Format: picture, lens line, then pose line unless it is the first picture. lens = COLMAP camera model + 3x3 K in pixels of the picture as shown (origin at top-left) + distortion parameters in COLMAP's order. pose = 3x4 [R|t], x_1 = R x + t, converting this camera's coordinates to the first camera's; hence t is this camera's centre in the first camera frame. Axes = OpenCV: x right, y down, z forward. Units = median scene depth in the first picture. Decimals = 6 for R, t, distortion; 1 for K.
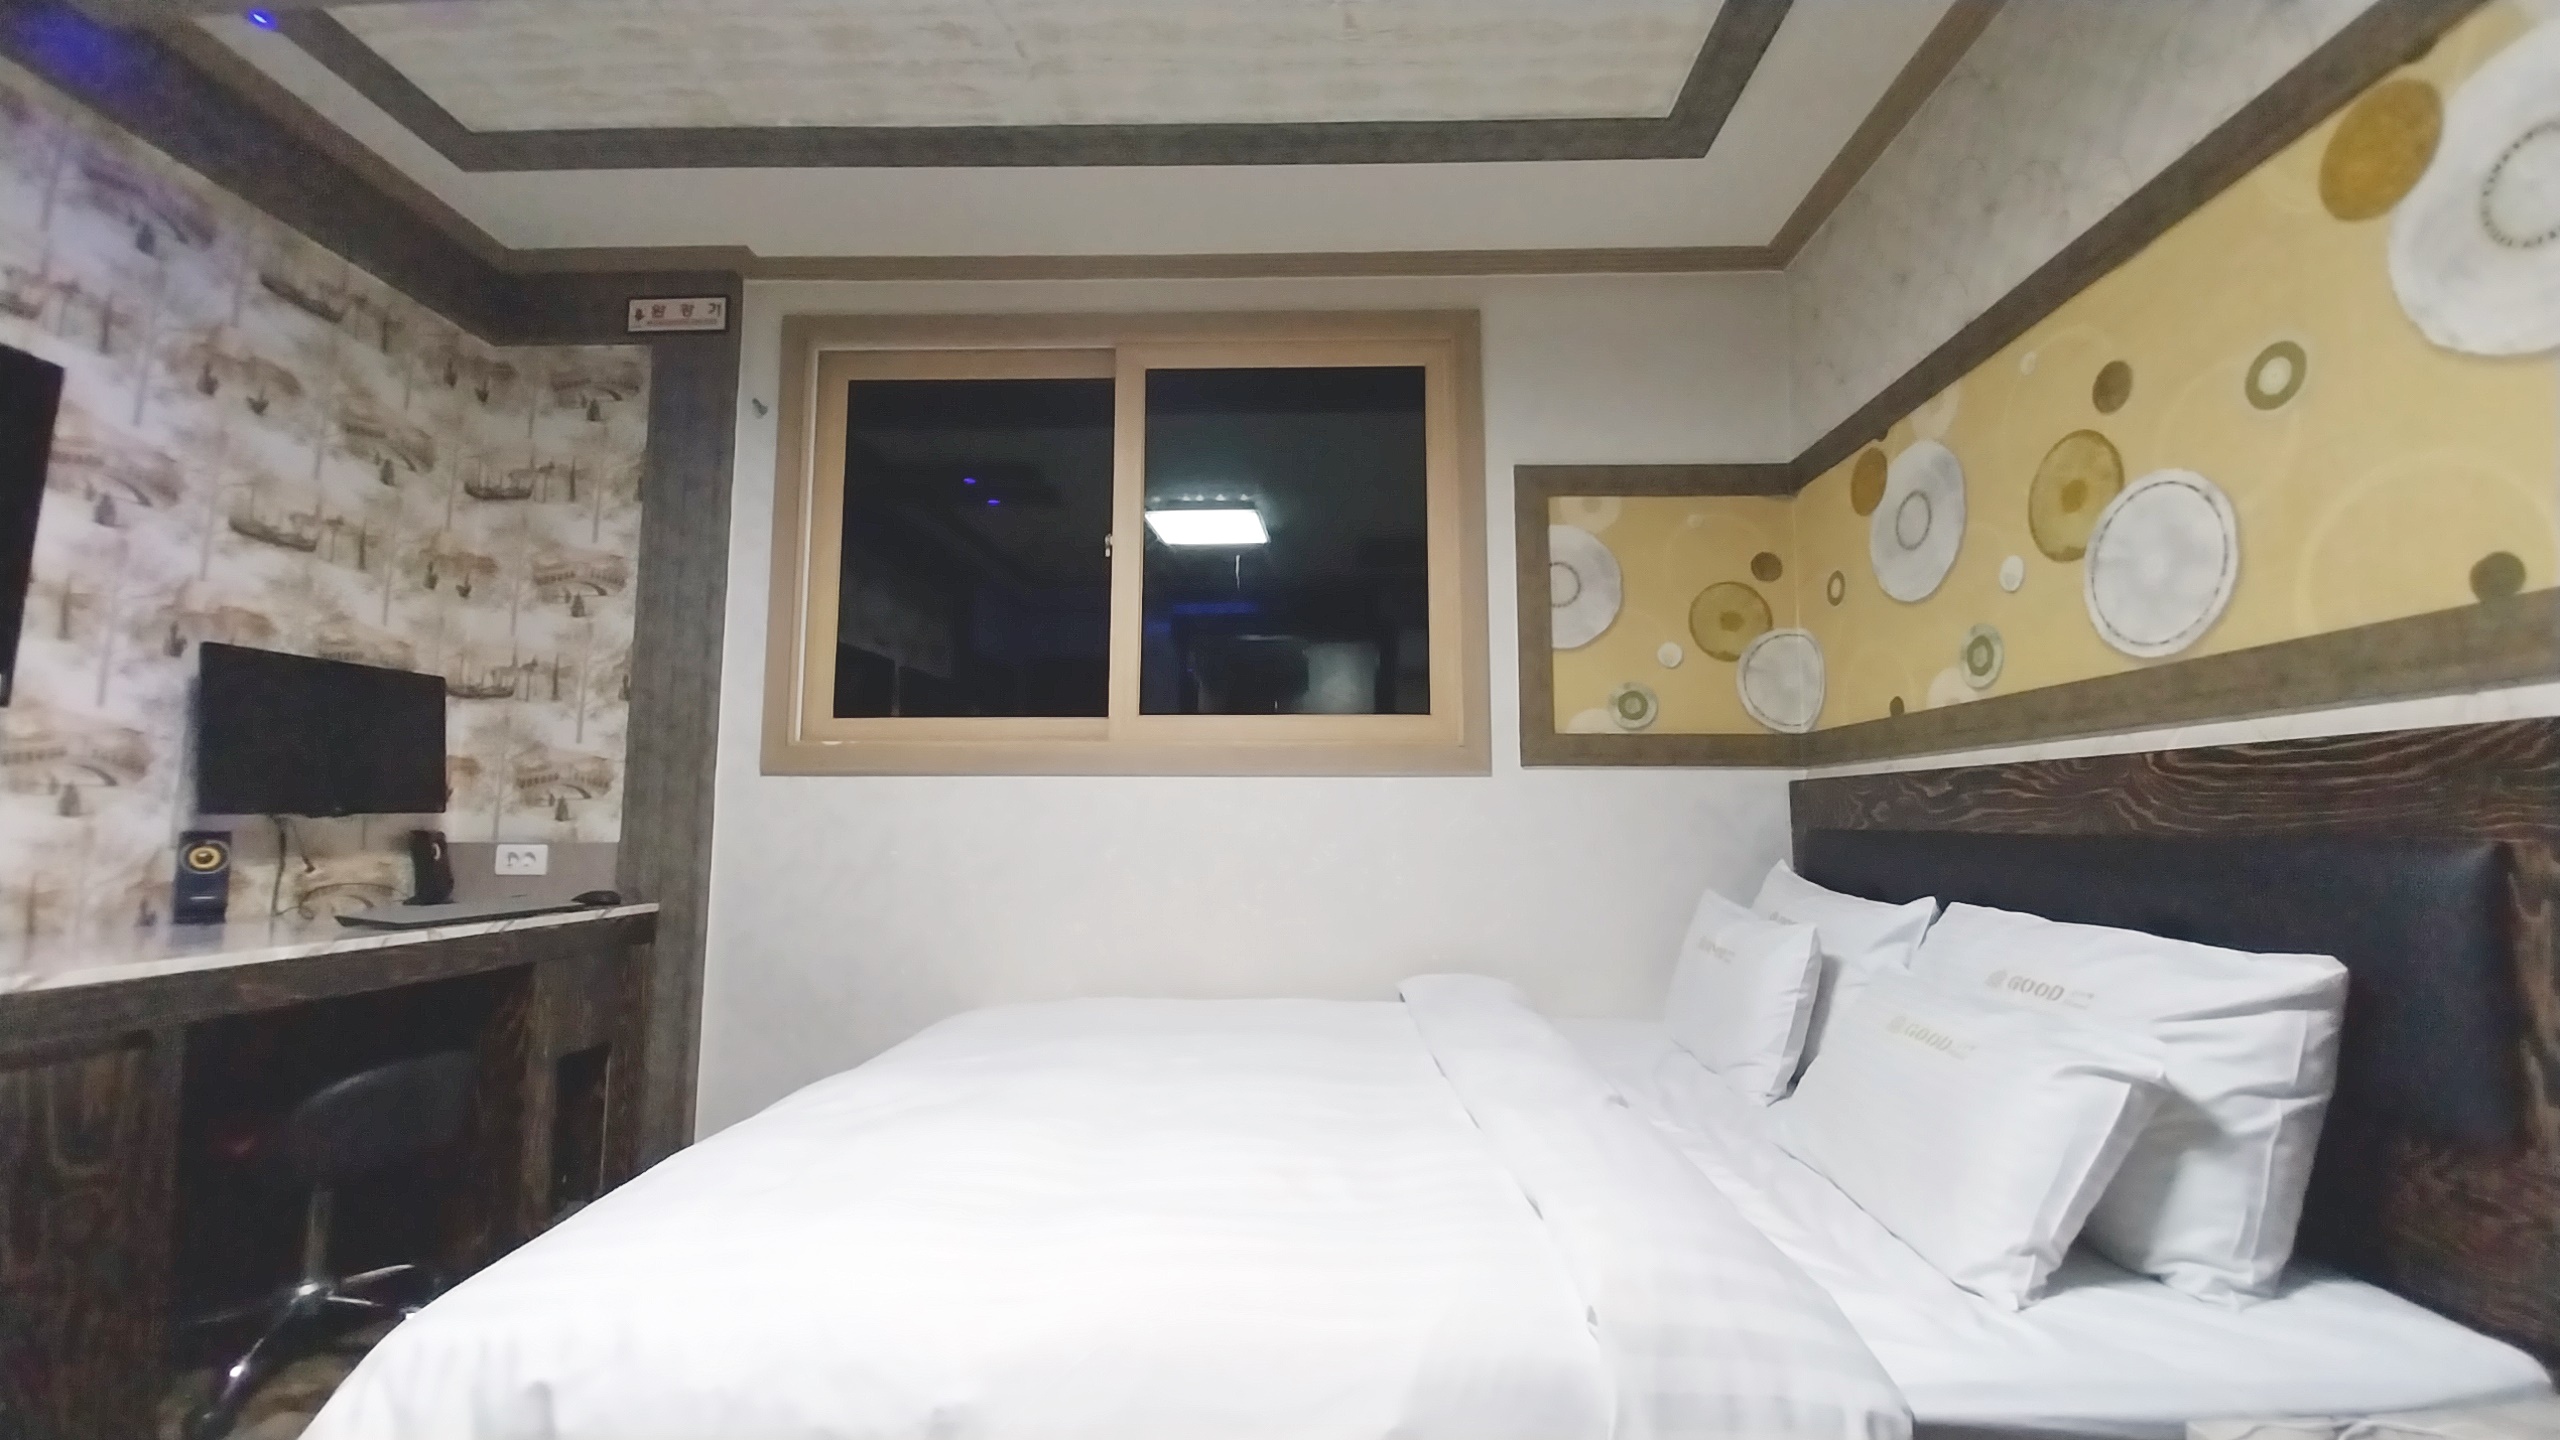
lens RADIAL K [[1005.4, 0, 1301.6], [0, 1005.4, 718.1], [0, 0, 1]] dist [0.020313, -0.014426]
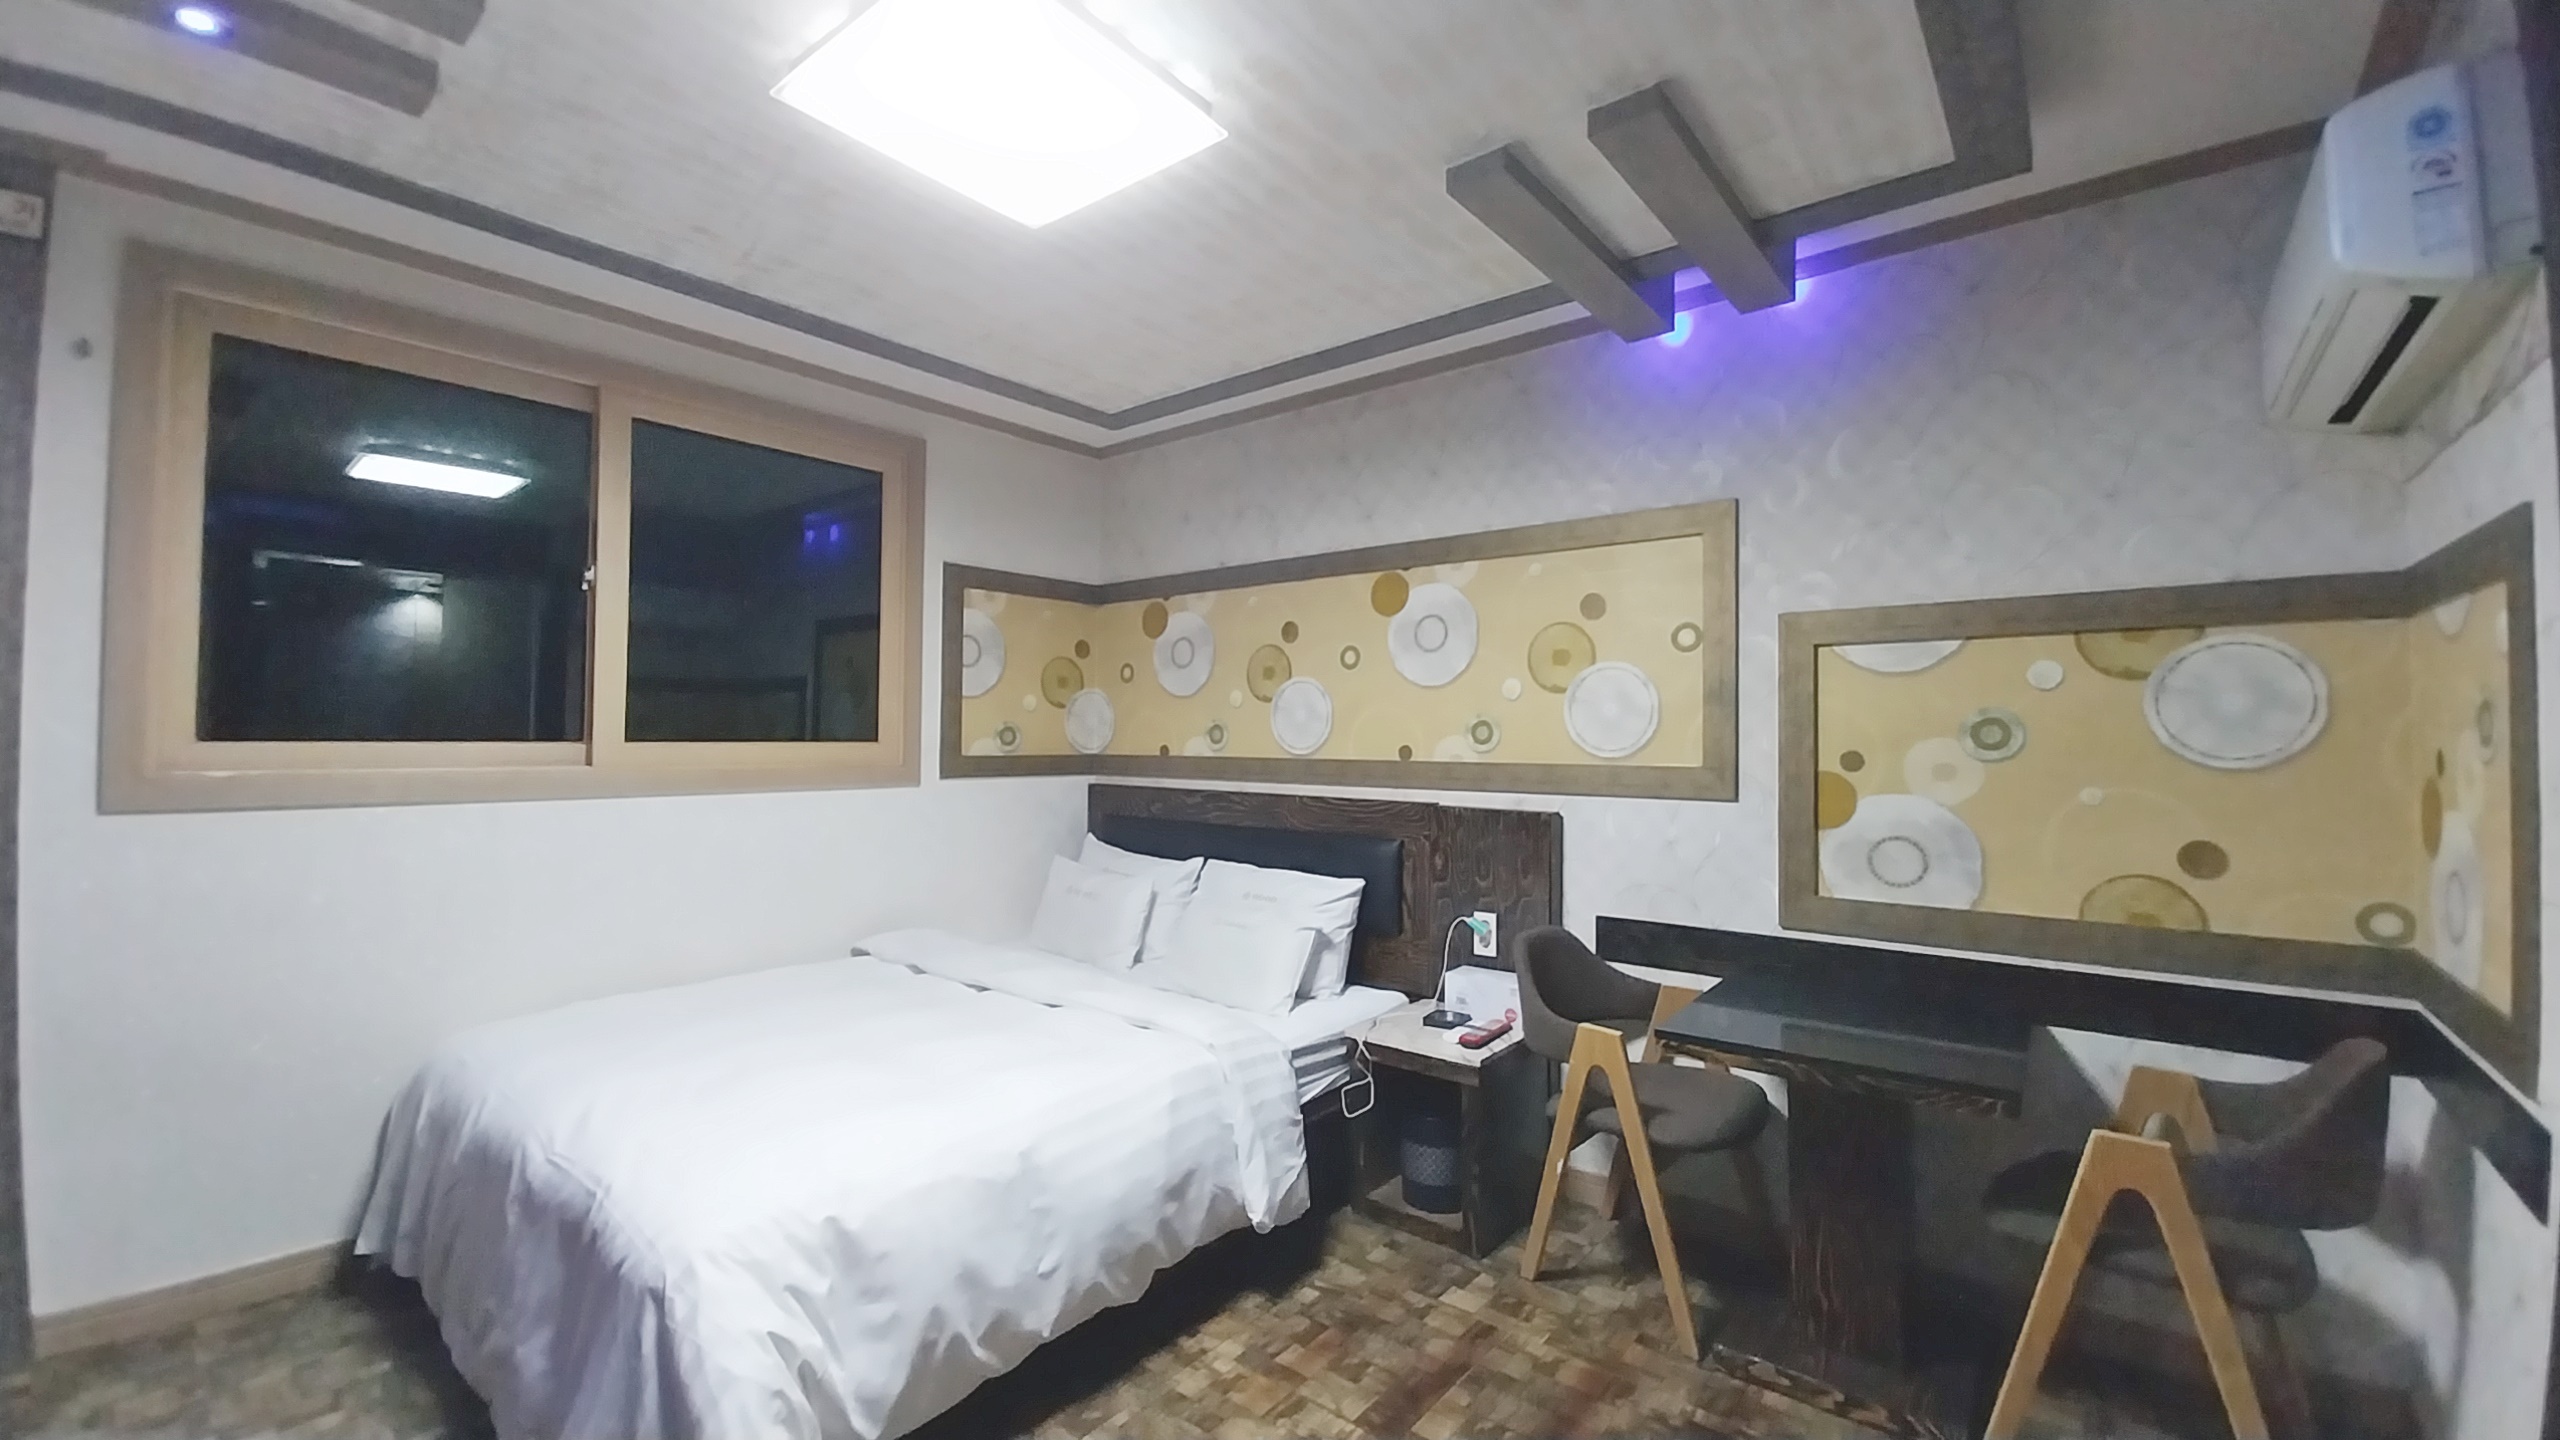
lens RADIAL K [[1005.4, 0, 1301.6], [0, 1005.4, 718.1], [0, 0, 1]] dist [0.020313, -0.014426]
pose [[0.608700, 0.018686, 0.793180, -0.727005], [-0.087423, 0.995215, 0.043645, -0.174842], [-0.788569, -0.095909, 0.607421, -0.309444]]
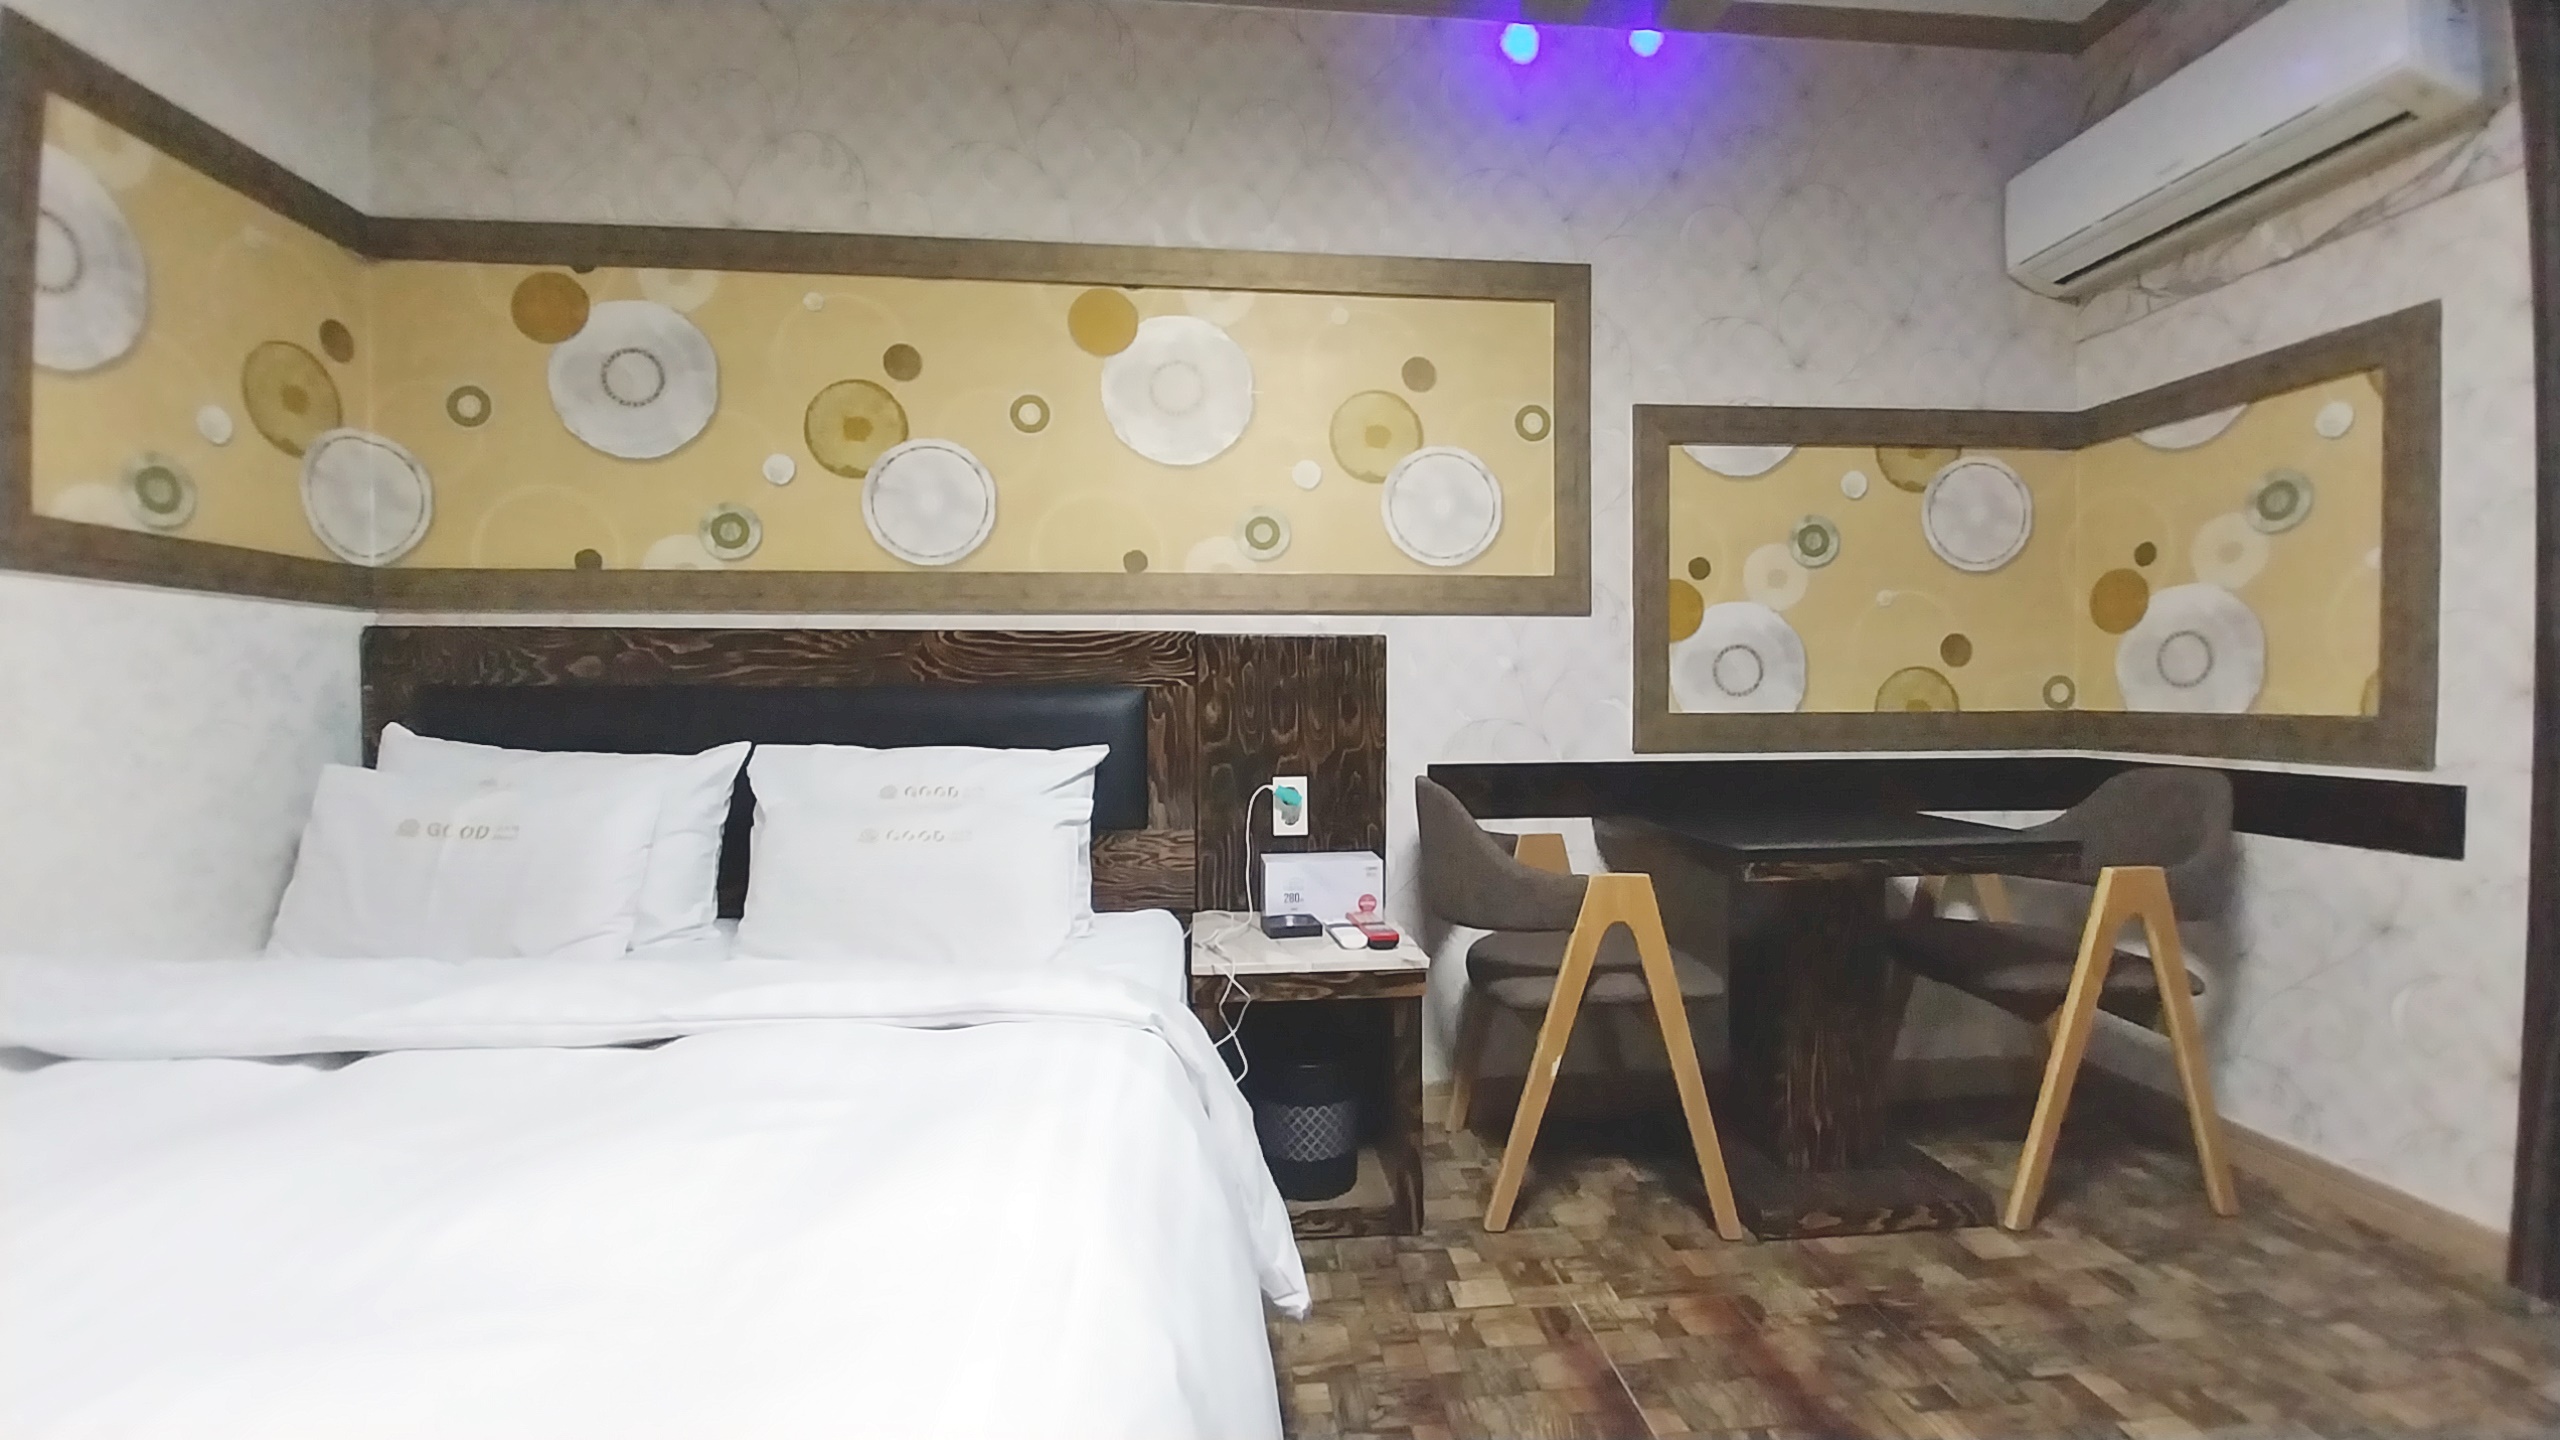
lens RADIAL K [[1005.4, 0, 1301.6], [0, 1005.4, 718.1], [0, 0, 1]] dist [0.020313, -0.014426]
pose [[-0.112429, -0.019960, 0.993459, -0.467437], [-0.099466, 0.995003, 0.008734, 0.064868], [-0.988669, -0.097834, -0.113853, 0.426095]]
